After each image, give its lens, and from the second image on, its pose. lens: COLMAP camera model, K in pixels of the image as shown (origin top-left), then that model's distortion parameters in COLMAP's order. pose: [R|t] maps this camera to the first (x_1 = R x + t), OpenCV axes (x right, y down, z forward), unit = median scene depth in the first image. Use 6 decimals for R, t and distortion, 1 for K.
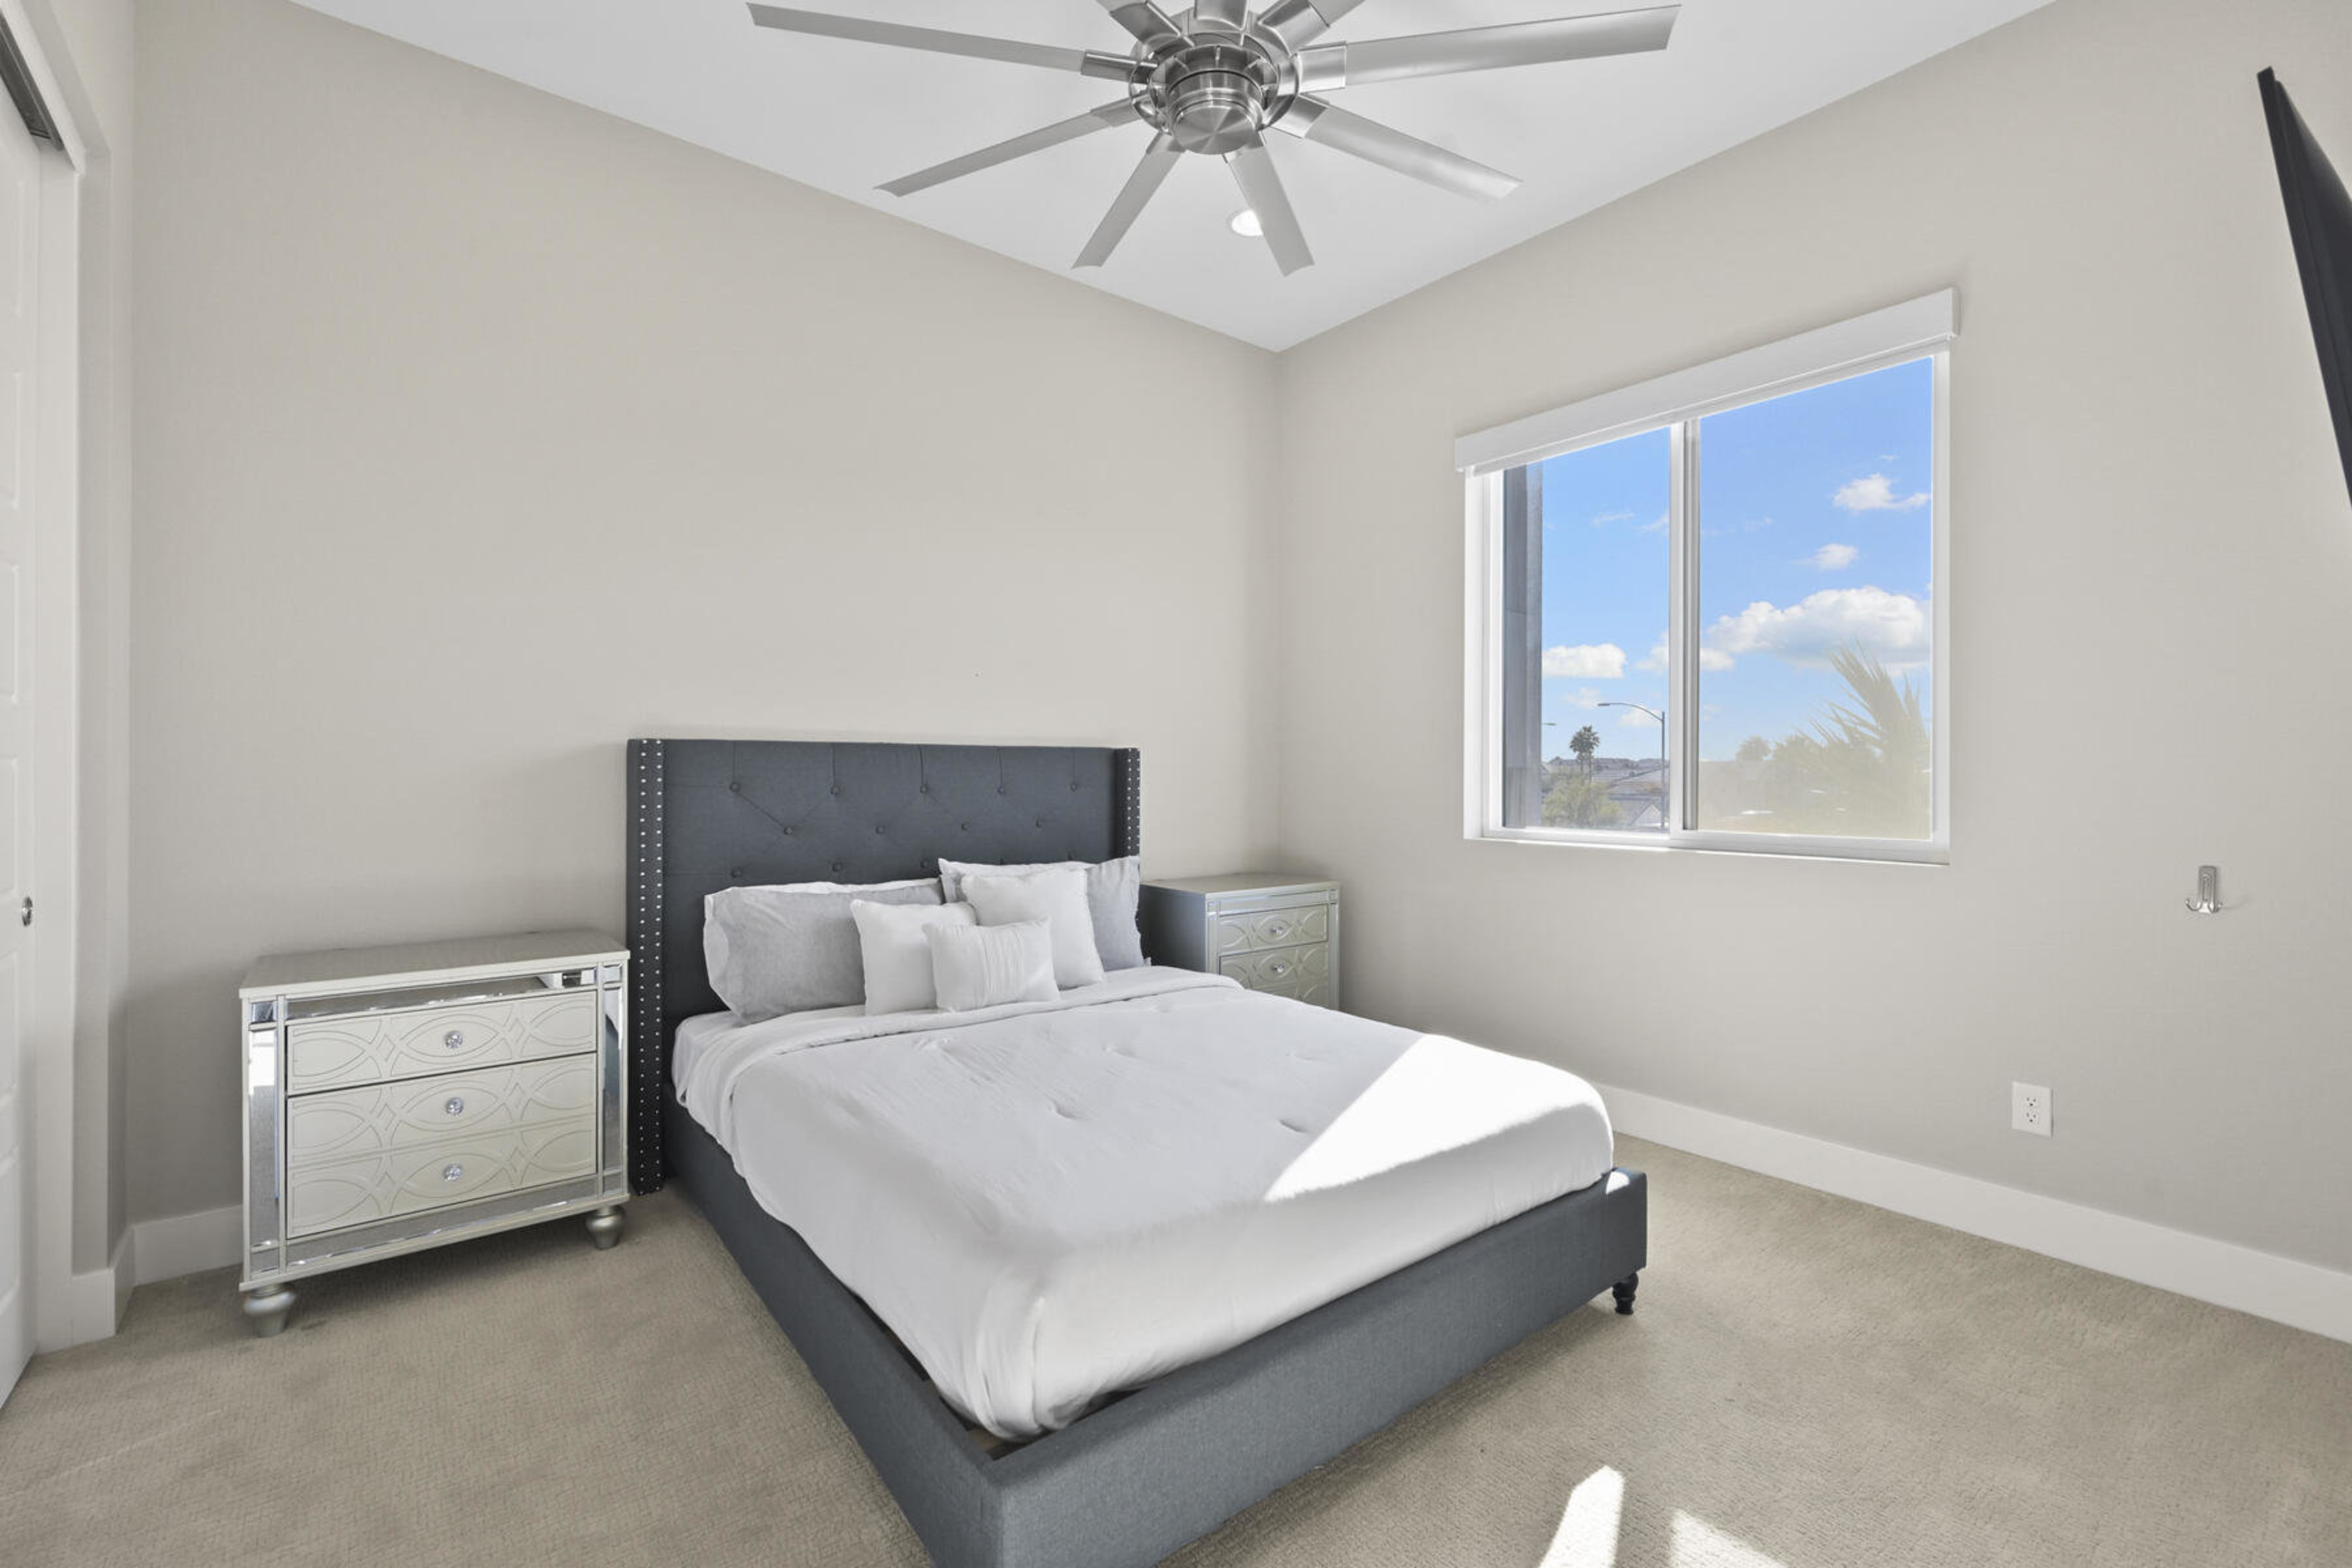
lens RADIAL K [[1028.9, 0, 1174.6], [0, 1028.9, 769.5], [0, 0, 1]] dist [0.001338, 0.000110]
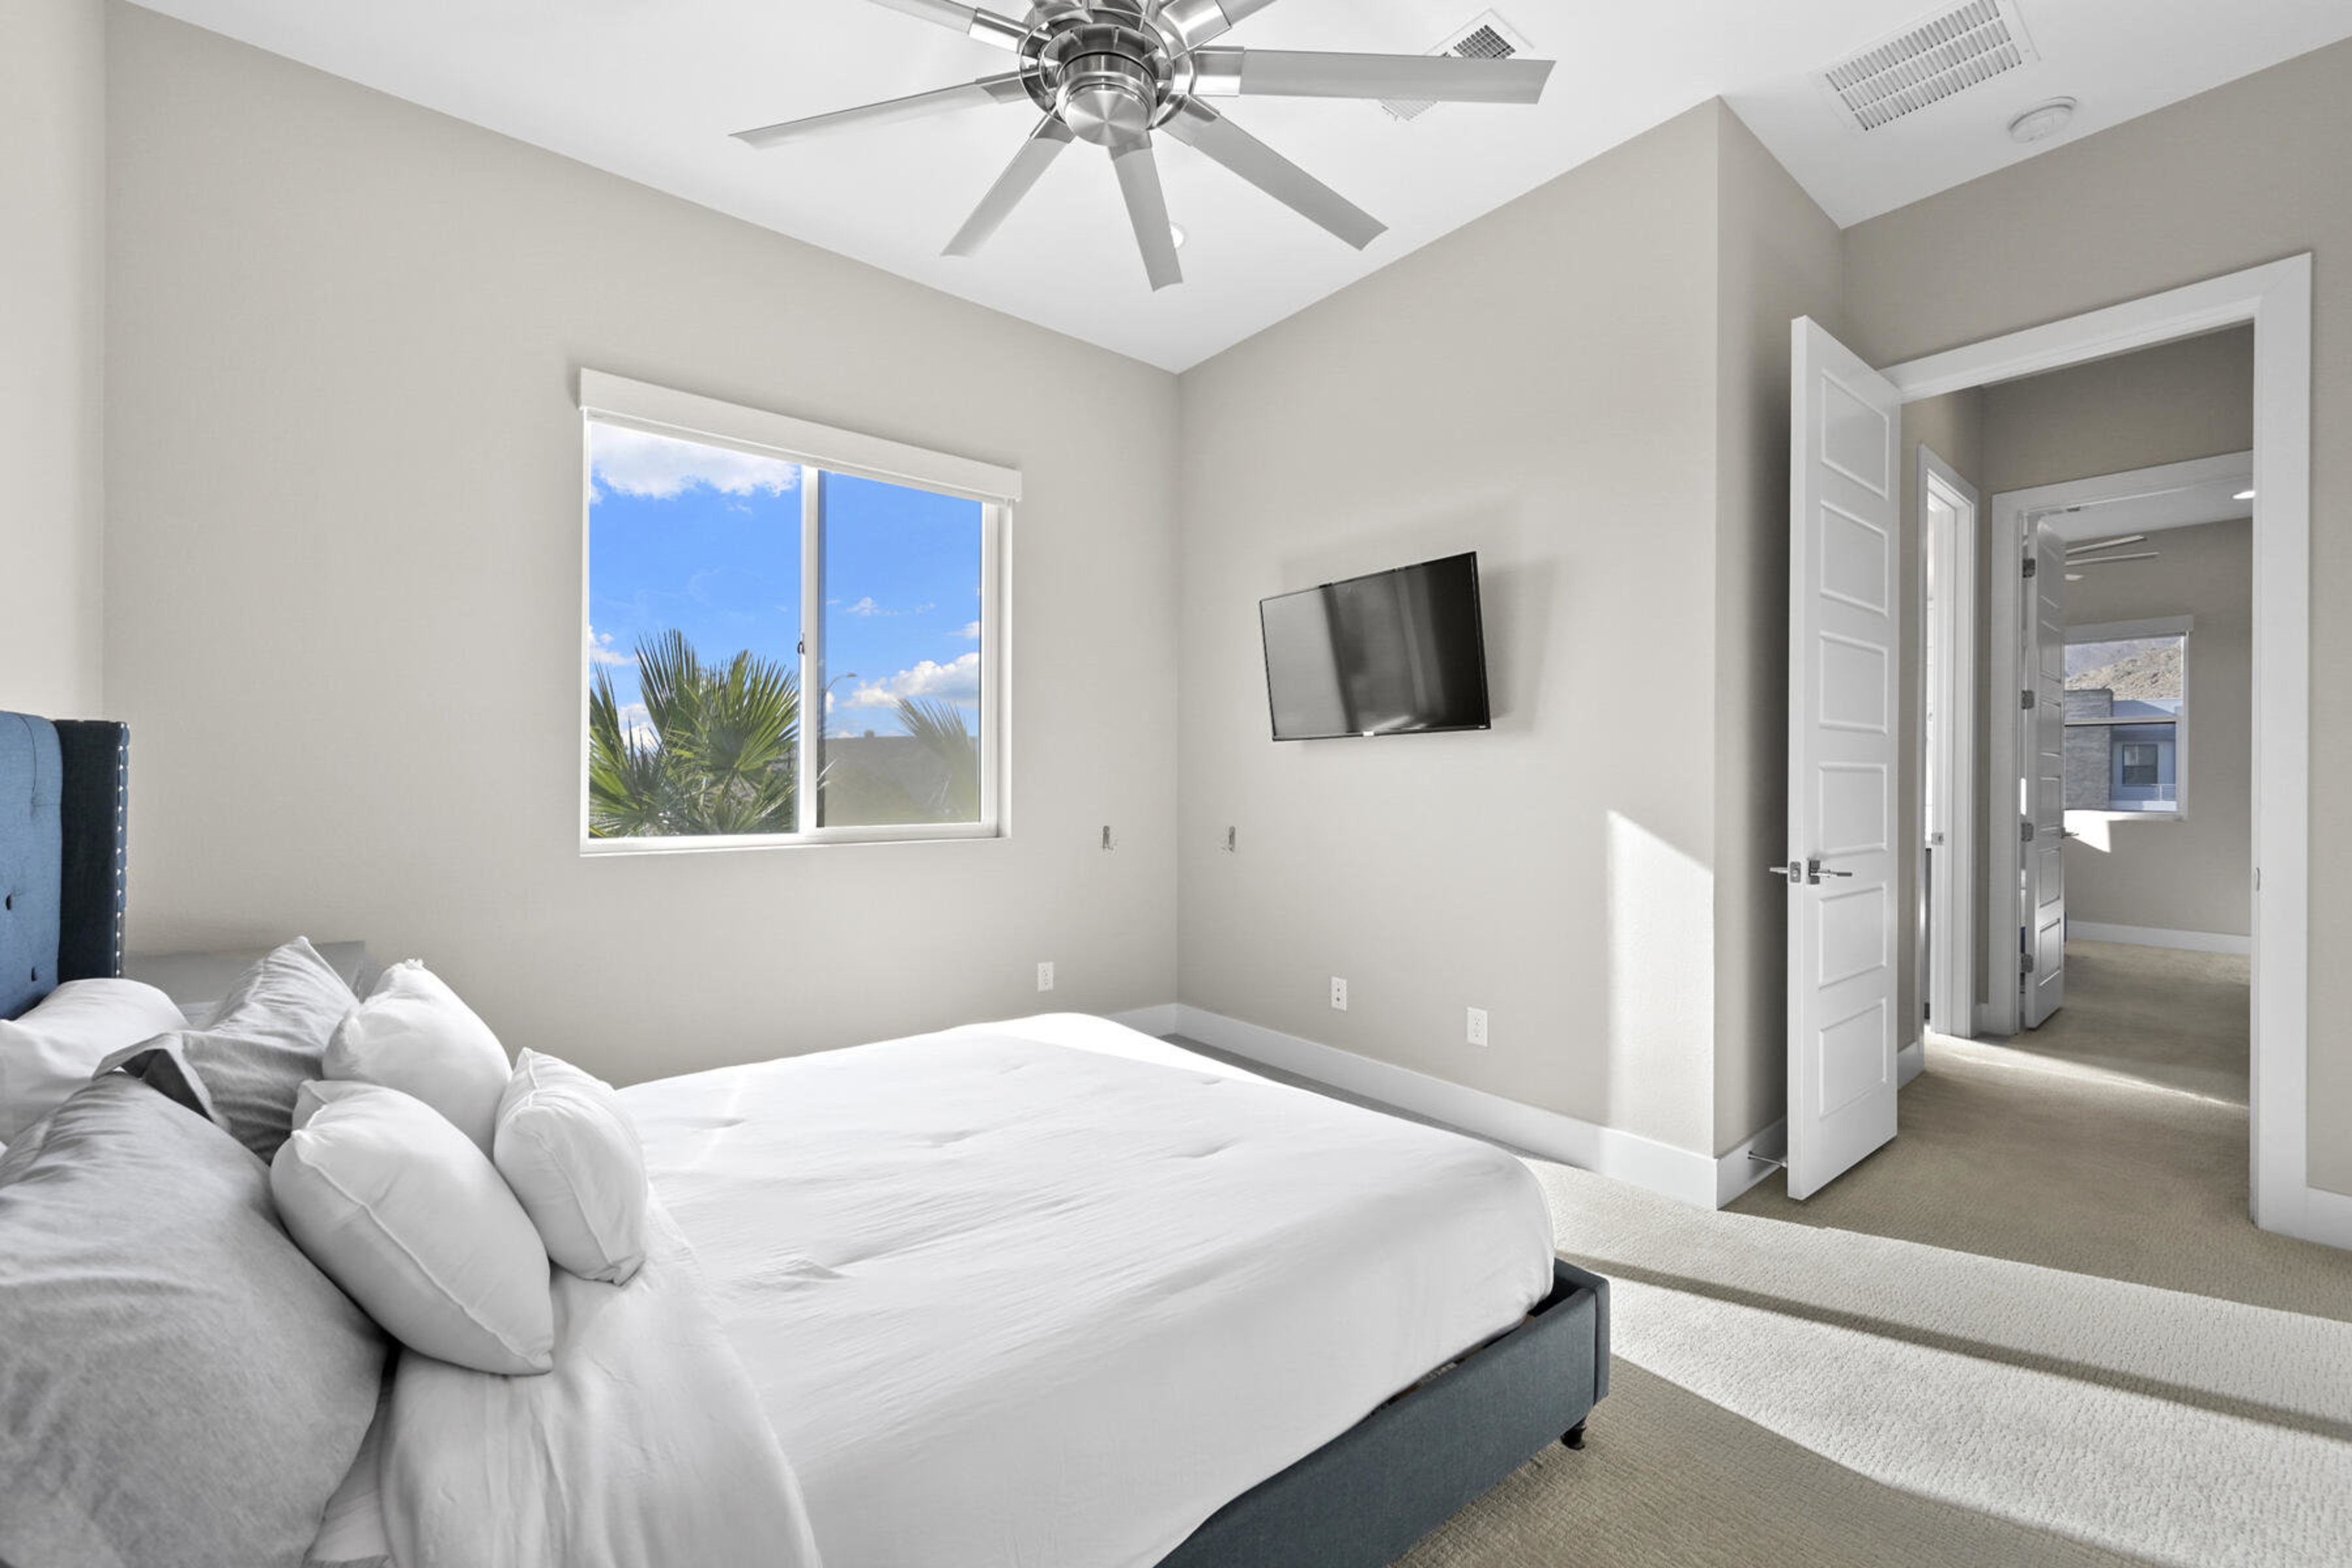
lens RADIAL K [[955.8, 0, 1176.0], [0, 955.8, 784.0], [0, 0, 1]] dist [0.000879, 0.000067]
pose [[-0.018282, -0.003153, 0.999828, -0.797887], [-0.004491, 0.999985, 0.003072, 0.006434], [-0.999823, -0.004434, -0.018296, 0.878924]]
